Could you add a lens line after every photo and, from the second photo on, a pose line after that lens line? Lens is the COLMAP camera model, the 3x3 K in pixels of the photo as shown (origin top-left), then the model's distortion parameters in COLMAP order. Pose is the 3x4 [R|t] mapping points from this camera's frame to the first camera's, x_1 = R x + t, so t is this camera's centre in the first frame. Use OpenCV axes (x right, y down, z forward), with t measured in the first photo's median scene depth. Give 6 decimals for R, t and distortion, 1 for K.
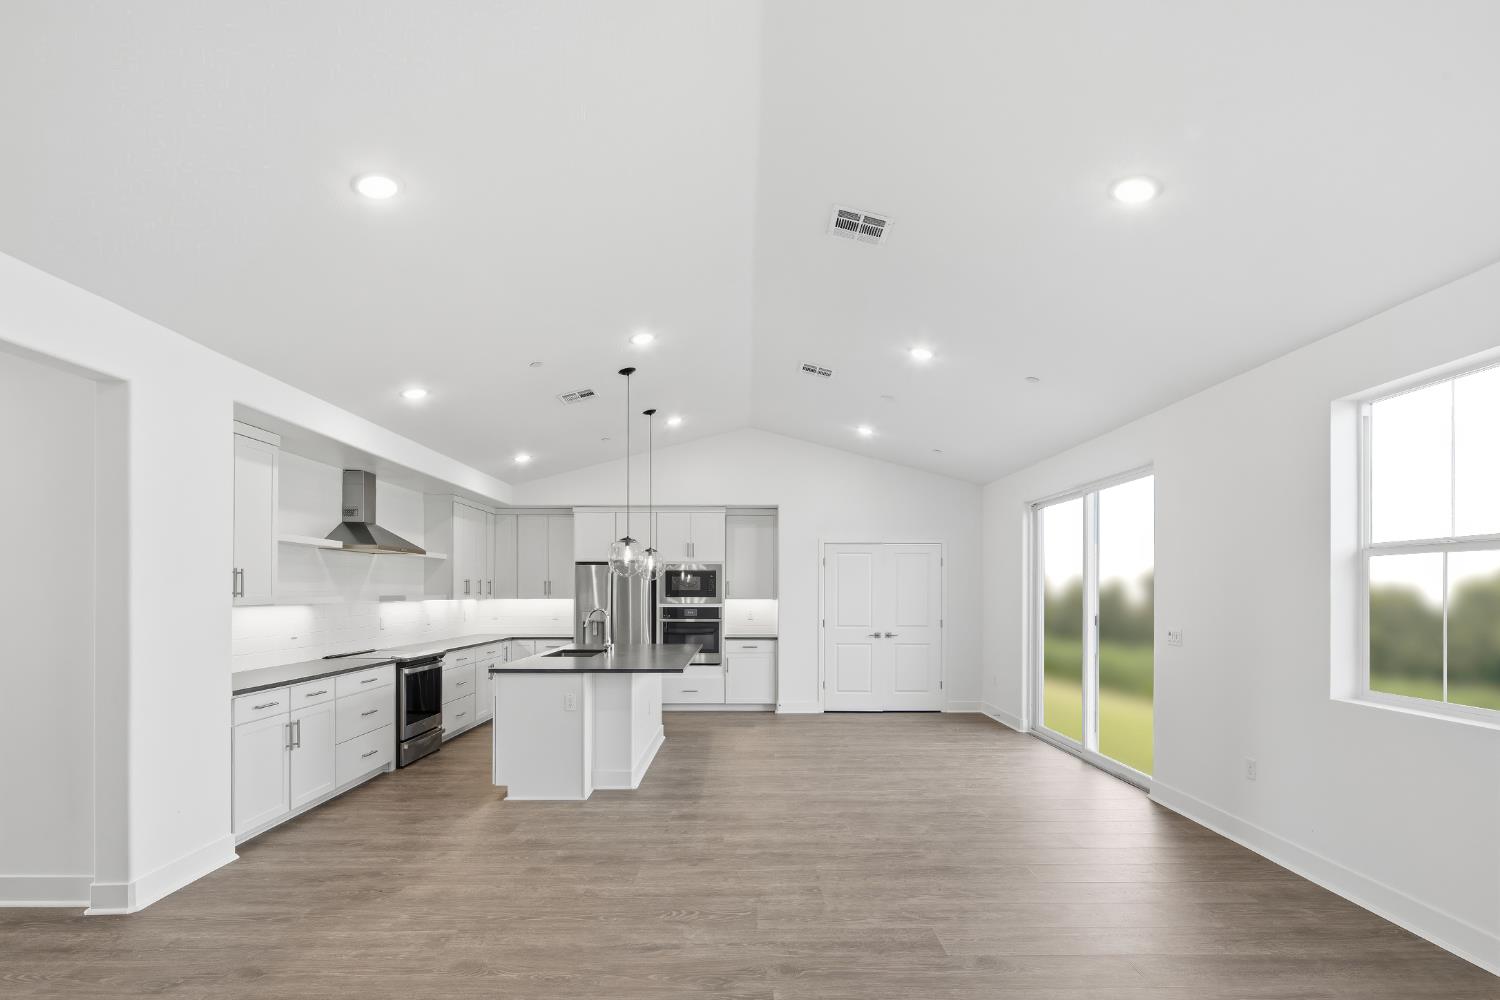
lens RADIAL K [[713.6, 0, 749.1], [0, 713.6, 588.3], [0, 0, 1]] dist [-0.000570, -0.000679]
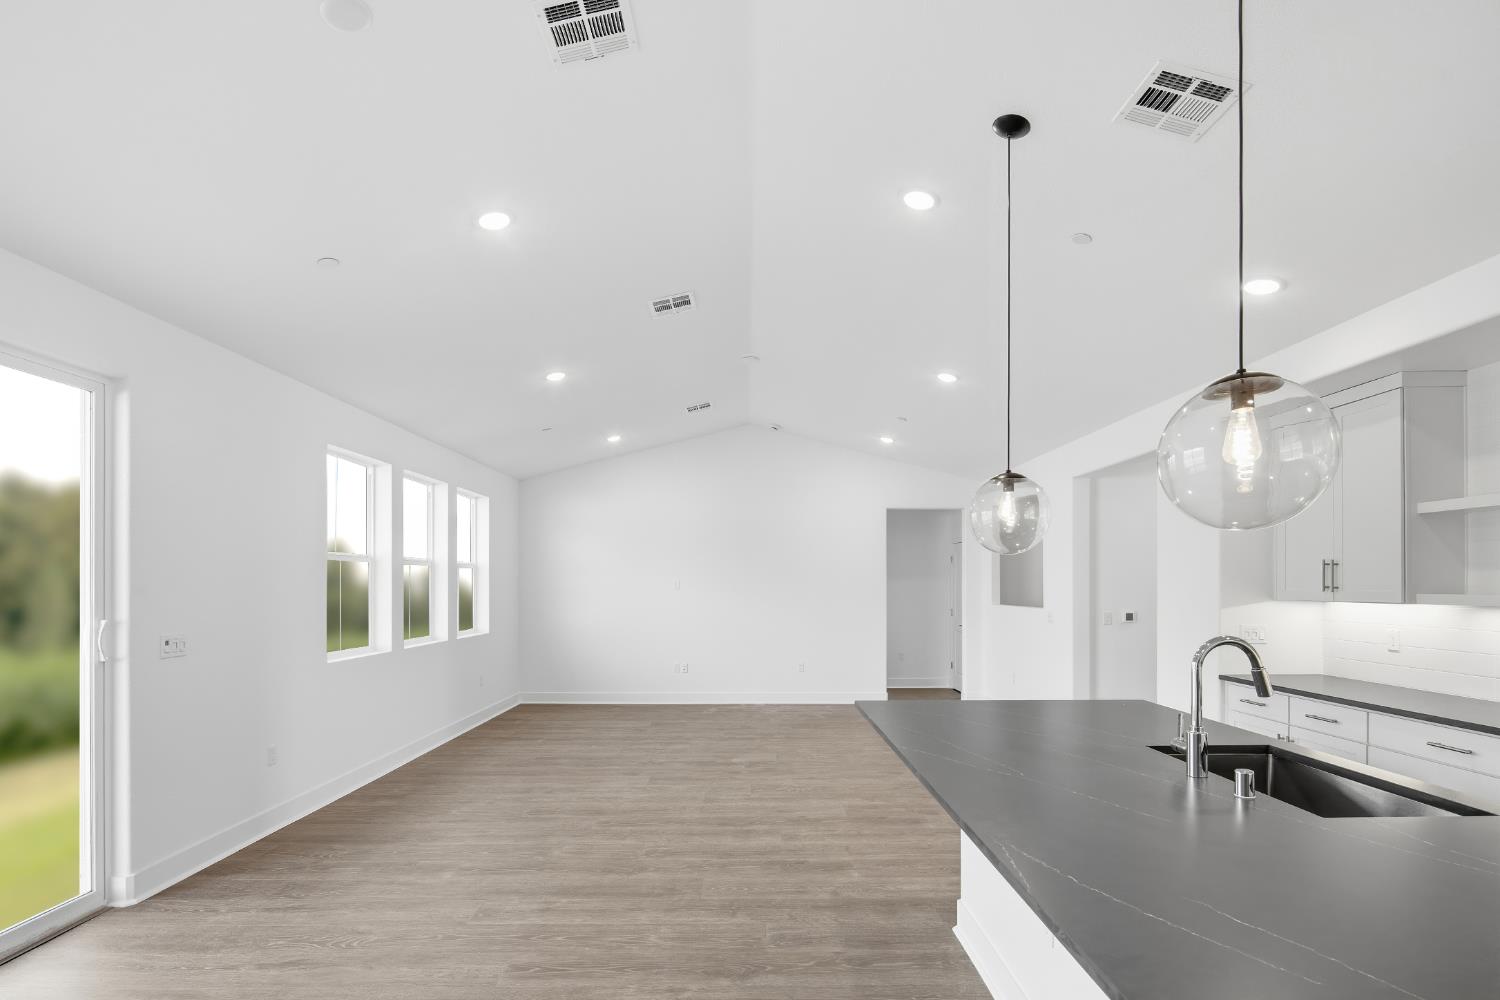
lens RADIAL K [[713.6, 0, 749.1], [0, 713.6, 588.3], [0, 0, 1]] dist [-0.000570, -0.000679]
pose [[-0.999984, -0.001857, 0.005269, 0.003949], [-0.001858, 0.999998, -0.000189, 0.007019], [-0.005269, -0.000198, -0.999986, 1.392981]]
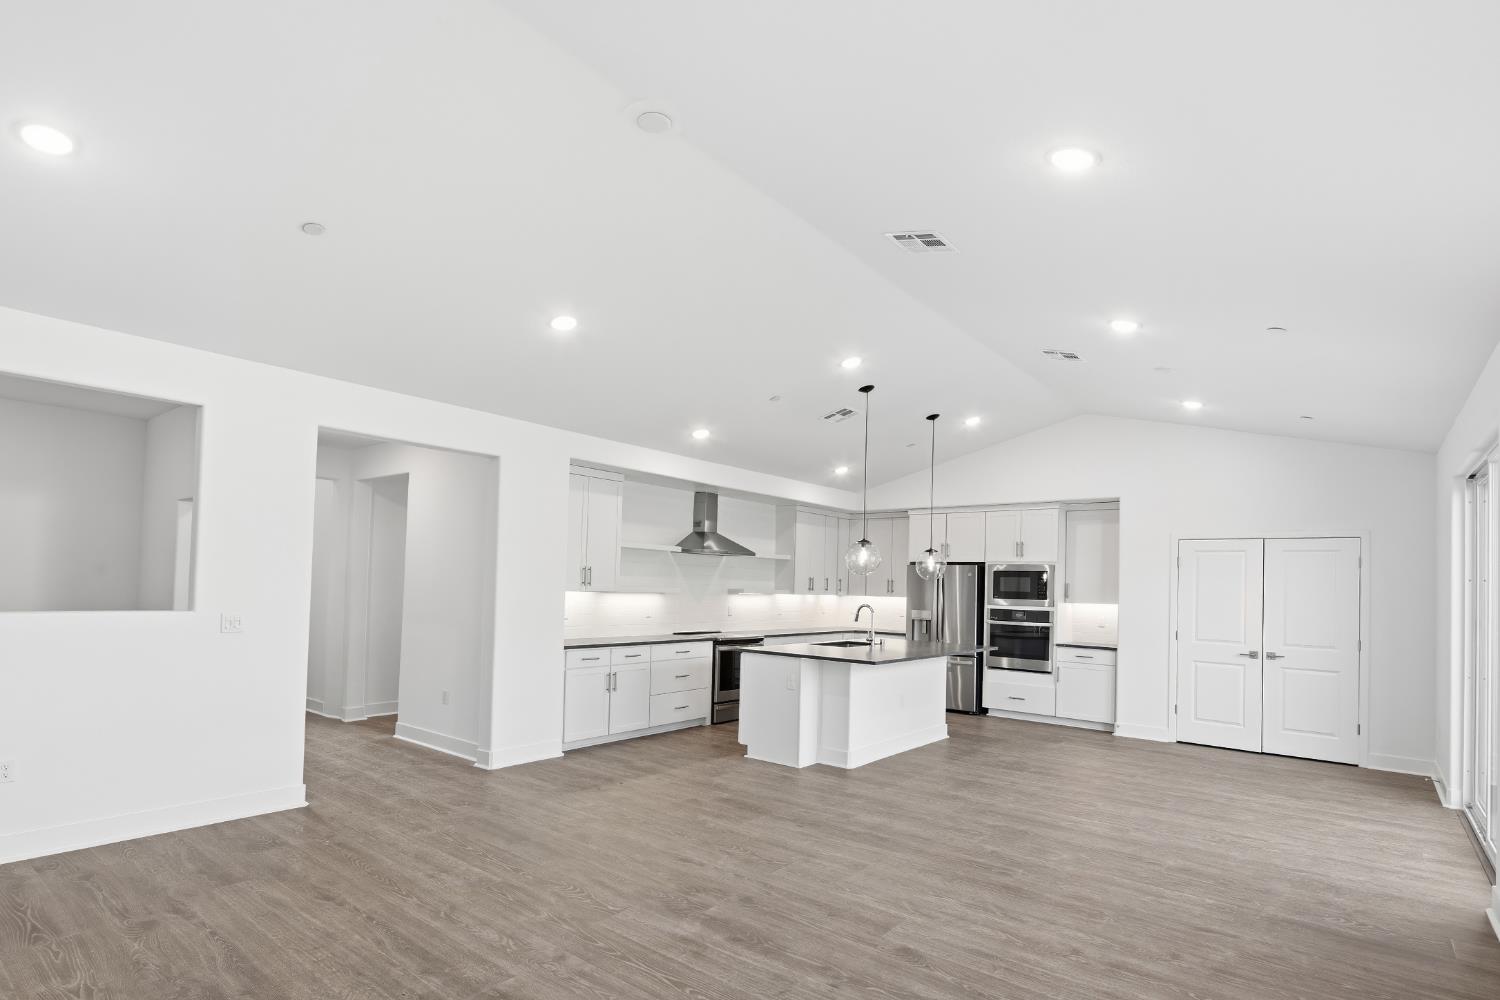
lens RADIAL K [[743.7, 0, 747.3], [0, 743.7, 565.3], [0, 0, 1]] dist [0.003580, 0.000018]
pose [[0.773027, 0.002711, -0.634367, 0.393770], [-0.023460, 0.999429, -0.024317, 0.000000], [0.633939, 0.033680, 0.772650, 0.004881]]
